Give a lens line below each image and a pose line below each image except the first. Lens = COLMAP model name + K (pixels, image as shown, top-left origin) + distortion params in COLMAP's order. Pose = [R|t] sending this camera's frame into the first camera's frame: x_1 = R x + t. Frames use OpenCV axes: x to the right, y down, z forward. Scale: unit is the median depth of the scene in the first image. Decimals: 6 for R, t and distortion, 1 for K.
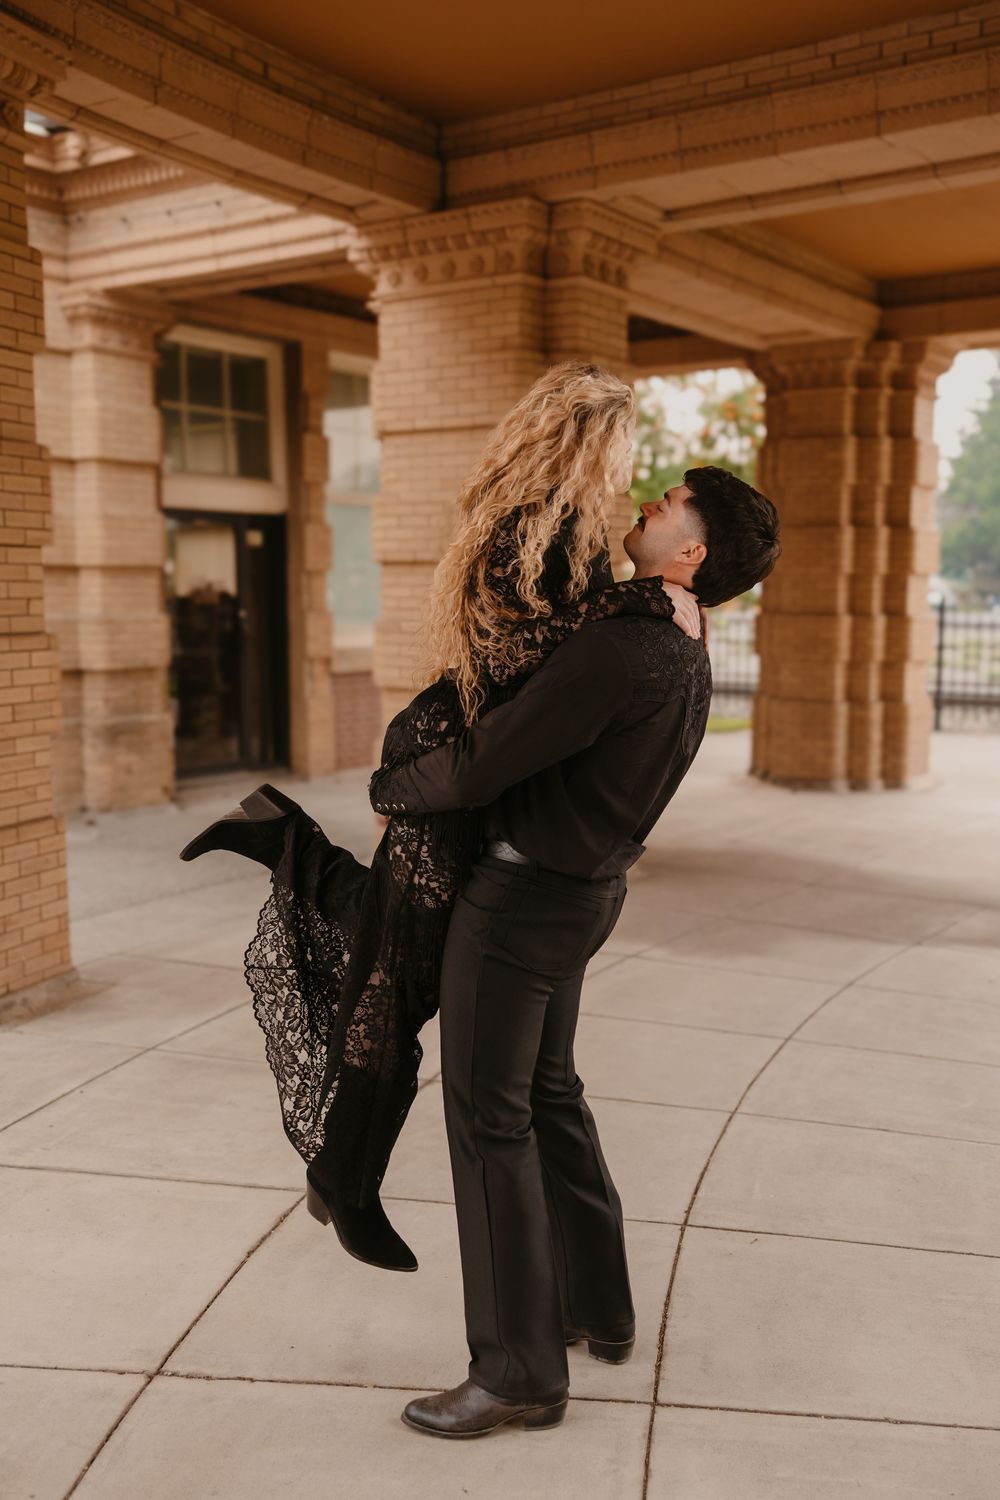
lens RADIAL K [[1270.8, 0, 500.0], [0, 1270.8, 750.0], [0, 0, 1]] dist [0.011819, 0.002534]
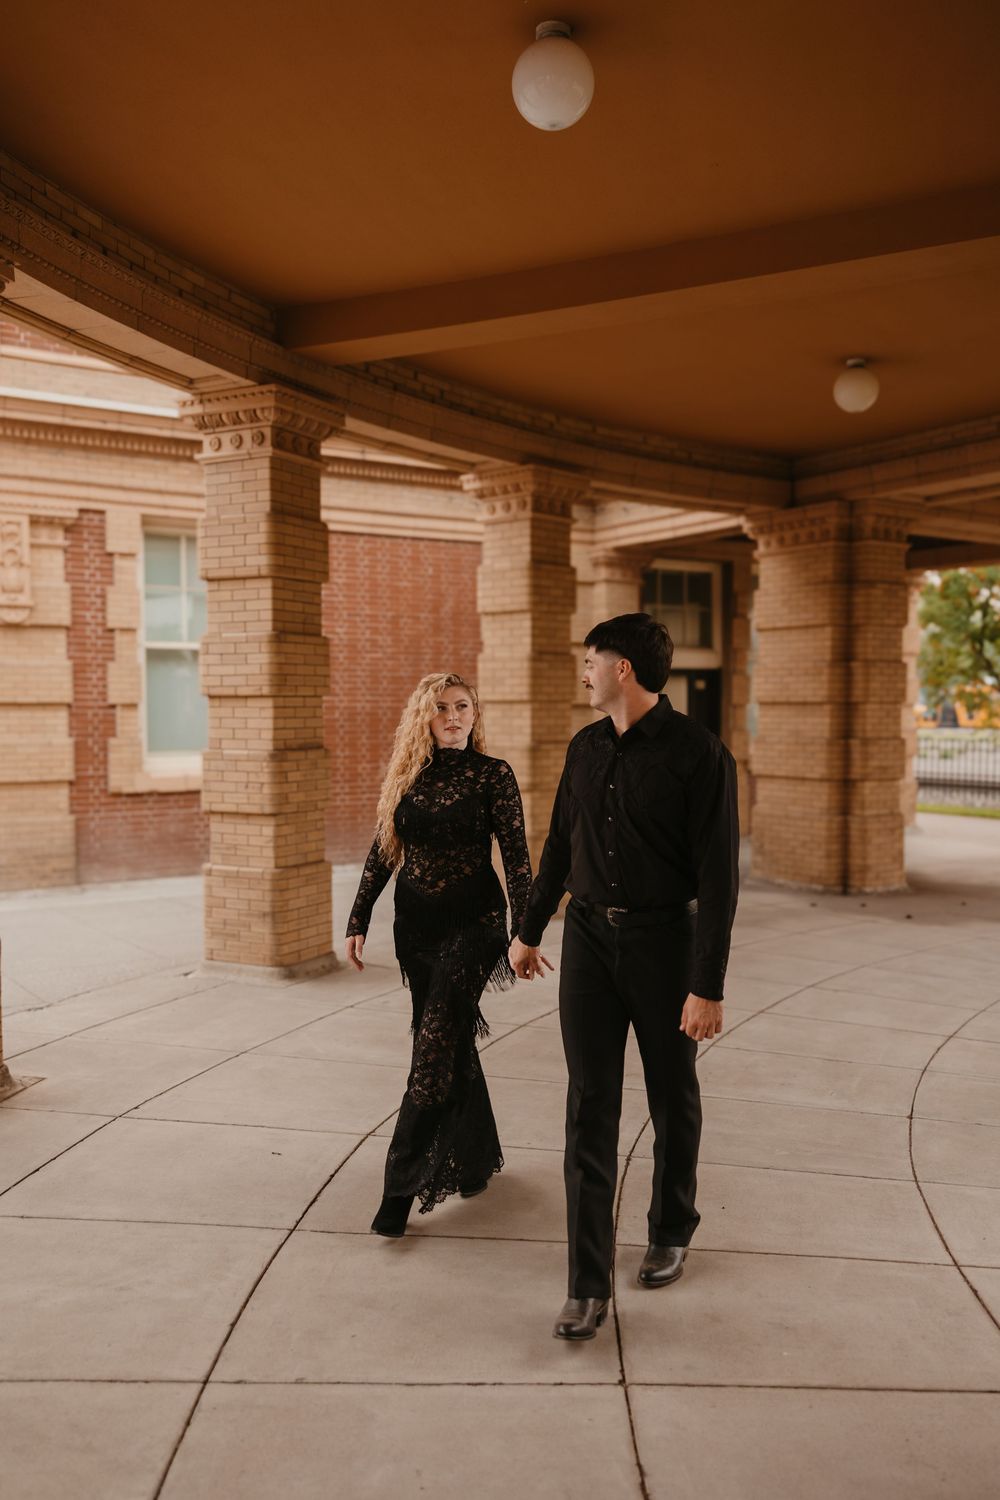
lens RADIAL K [[1270.8, 0, 500.0], [0, 1270.8, 750.0], [0, 0, 1]] dist [0.011819, 0.002534]
pose [[0.919051, 0.007249, -0.394071, 0.280105], [-0.043496, 0.995589, -0.083128, 0.079135], [0.391730, 0.093539, 0.915313, -0.747908]]
